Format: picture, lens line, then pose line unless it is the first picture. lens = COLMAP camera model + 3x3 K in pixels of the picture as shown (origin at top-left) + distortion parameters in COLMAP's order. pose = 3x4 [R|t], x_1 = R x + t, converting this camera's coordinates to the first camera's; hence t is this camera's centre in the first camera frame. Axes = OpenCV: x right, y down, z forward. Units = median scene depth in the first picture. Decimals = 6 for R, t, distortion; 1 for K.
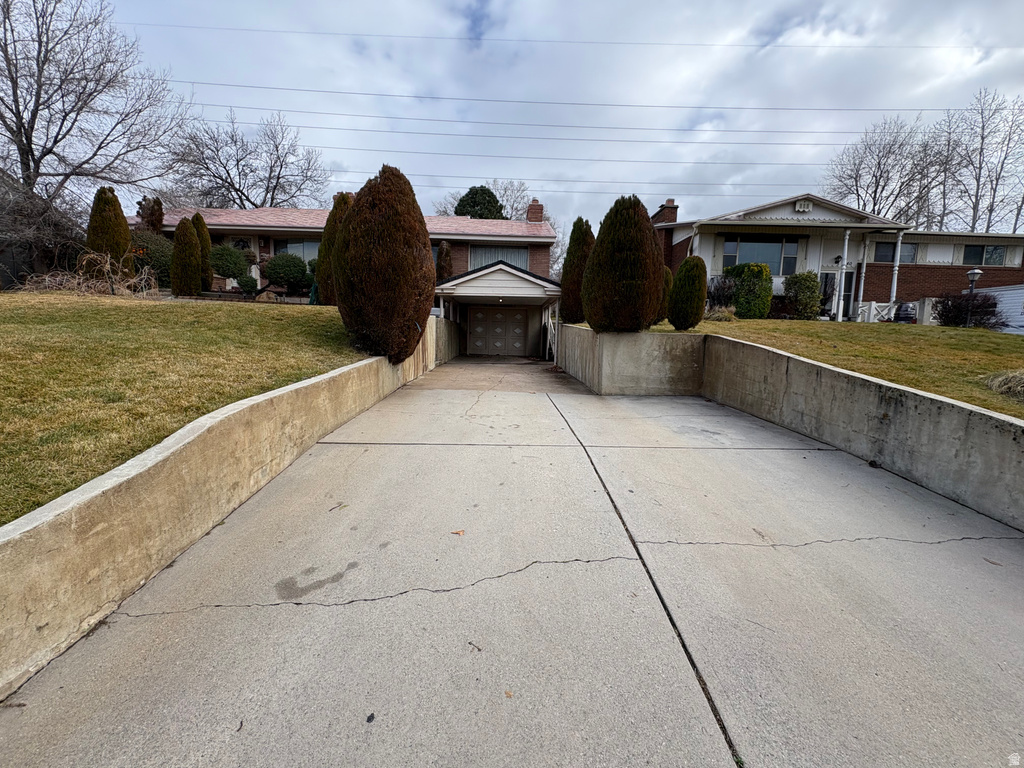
lens RADIAL K [[408.3, 0, 512.5], [0, 408.3, 382.2], [0, 0, 1]] dist [0.000502, 0.000008]
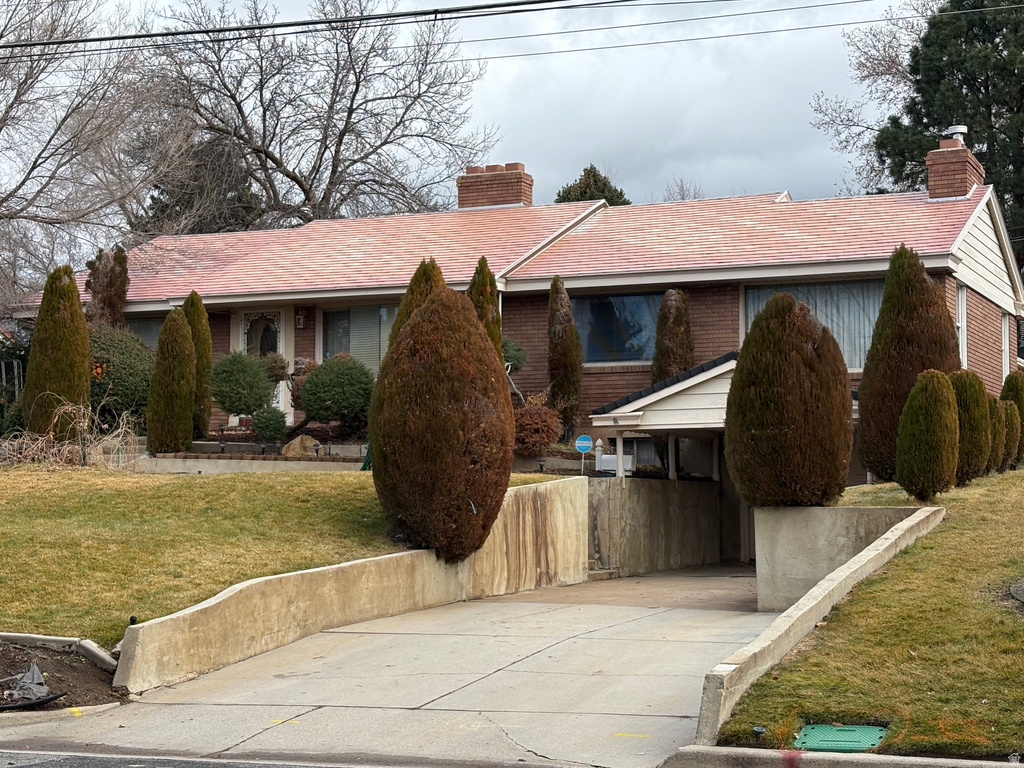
lens RADIAL K [[1803.3, 0, 513.0], [0, 1803.3, 385.2], [0, 0, 1]] dist [0.179621, 0.000000]
pose [[0.906694, -0.053053, -0.418438, 0.724313], [-0.022924, 0.984393, -0.174482, 0.125782], [0.421165, 0.167794, 0.891328, -1.125507]]
